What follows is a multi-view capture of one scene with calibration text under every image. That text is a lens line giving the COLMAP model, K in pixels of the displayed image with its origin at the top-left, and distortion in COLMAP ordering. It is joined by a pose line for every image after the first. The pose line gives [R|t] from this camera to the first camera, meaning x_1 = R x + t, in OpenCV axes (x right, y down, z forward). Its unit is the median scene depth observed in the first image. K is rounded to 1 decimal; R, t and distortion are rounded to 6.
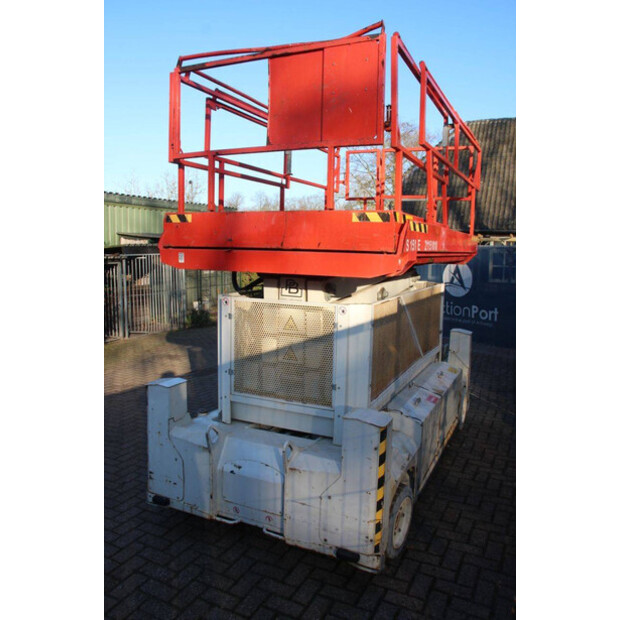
lens RADIAL K [[501.8, 0, 310.0], [0, 501.8, 310.0], [0, 0, 1]] dist [-0.109480, 0.002832]
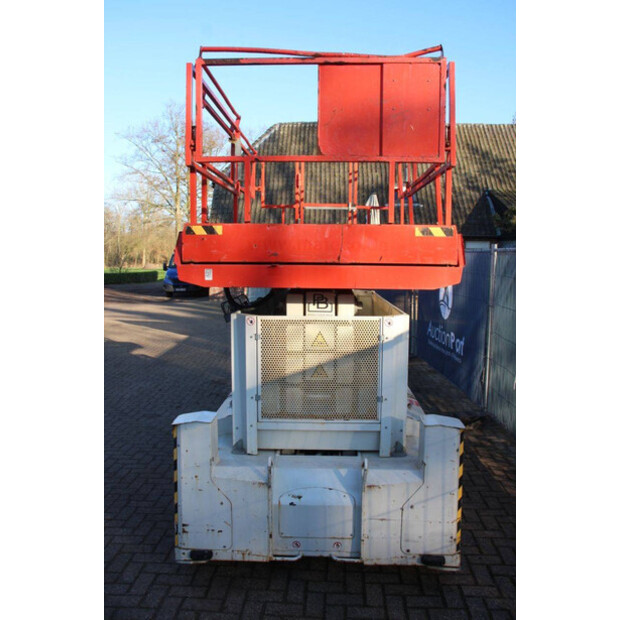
lens RADIAL K [[537.6, 0, 310.0], [0, 537.6, 310.0], [0, 0, 1]] dist [-0.091679, 0.013927]
pose [[0.921864, -0.054393, 0.383677, -0.487338], [0.061678, 0.998074, -0.006701, -0.026325], [-0.382573, 0.029842, 0.923443, 0.057229]]
